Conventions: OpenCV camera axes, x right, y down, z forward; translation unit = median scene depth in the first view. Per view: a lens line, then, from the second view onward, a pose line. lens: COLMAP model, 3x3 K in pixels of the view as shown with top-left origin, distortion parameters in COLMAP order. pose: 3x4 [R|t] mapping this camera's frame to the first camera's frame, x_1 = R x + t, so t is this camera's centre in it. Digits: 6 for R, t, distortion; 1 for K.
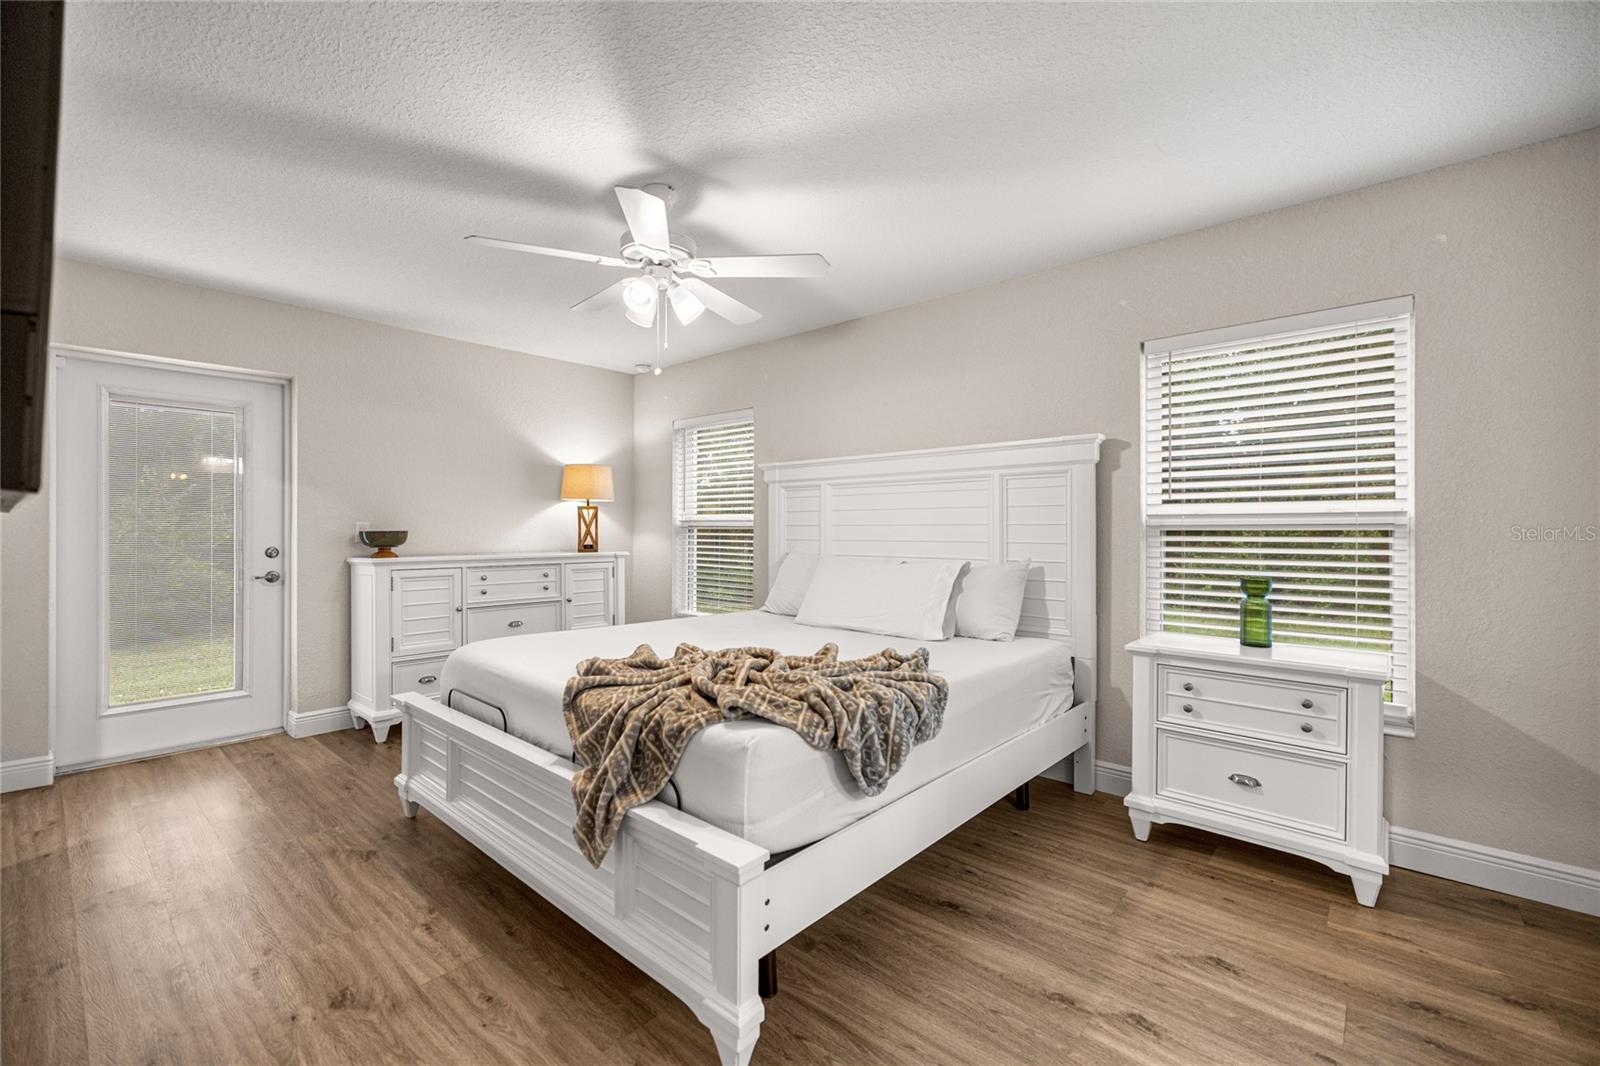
lens RADIAL K [[670.1, 0, 795.8], [0, 670.1, 529.3], [0, 0, 1]] dist [0.002096, 0.000758]
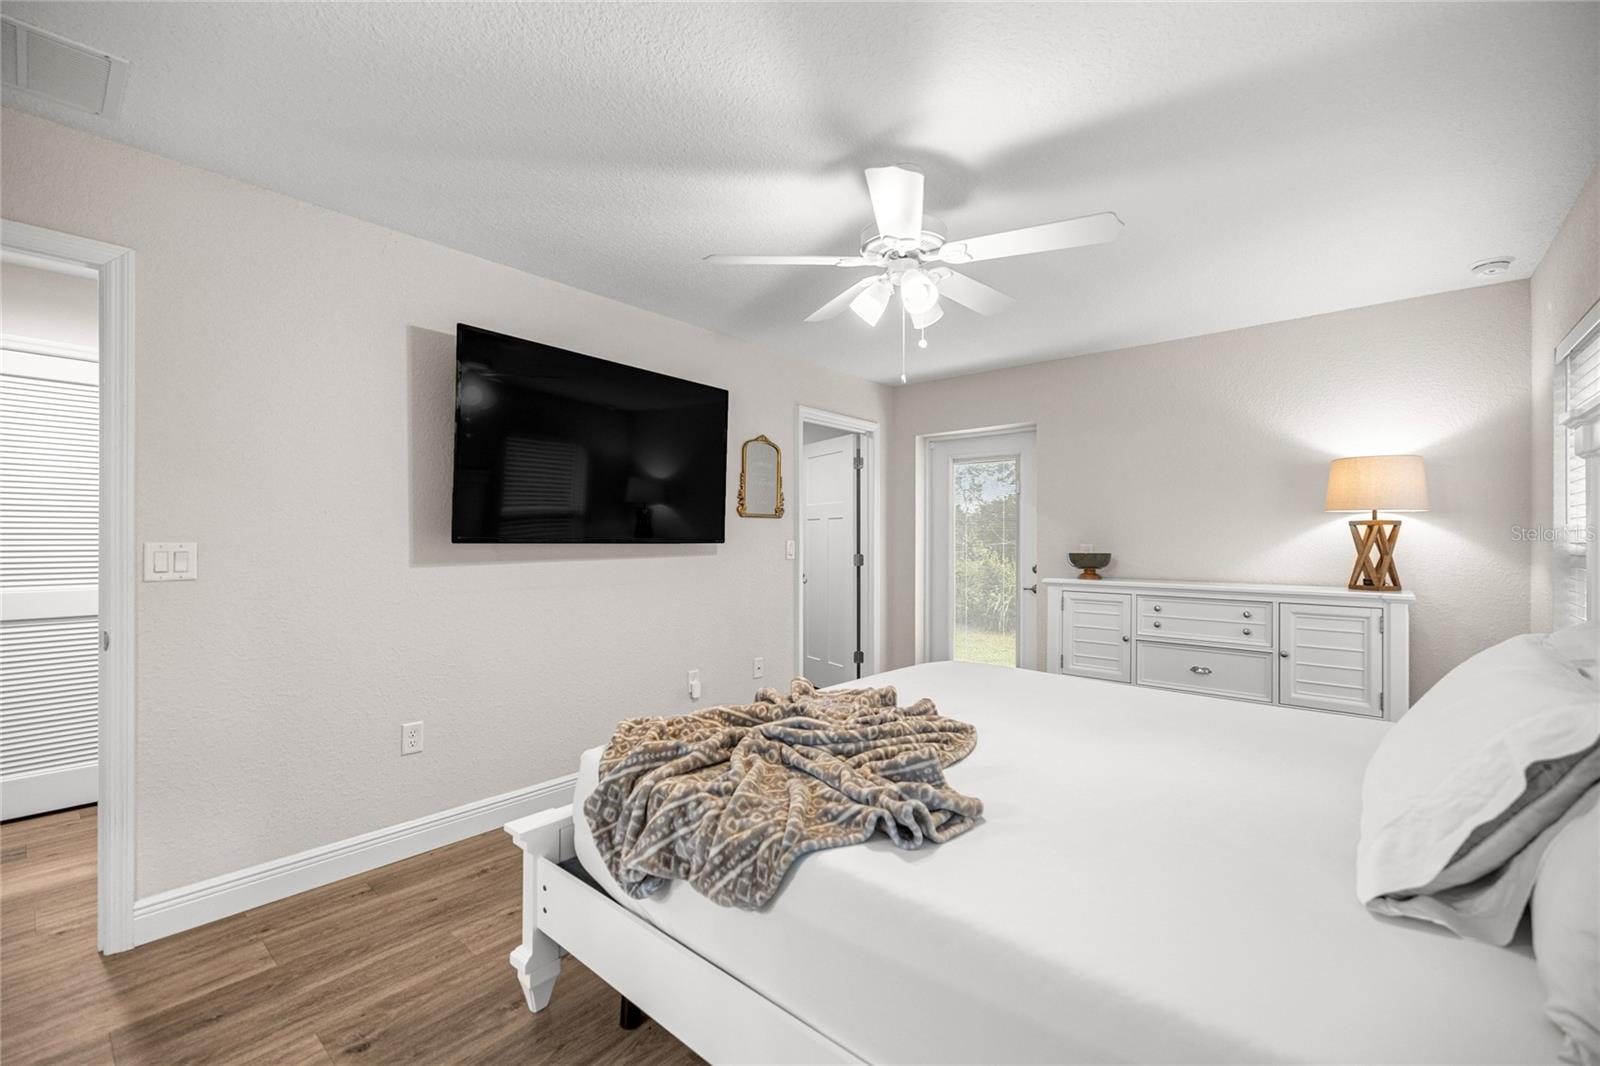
lens RADIAL K [[670.1, 0, 796.1], [0, 670.1, 537.5], [0, 0, 1]] dist [0.002096, 0.000758]
pose [[0.022463, -0.002209, -0.999745, 0.373364], [-0.004183, 0.999989, -0.002304, -0.015384], [0.999739, 0.004233, 0.022453, 0.473830]]
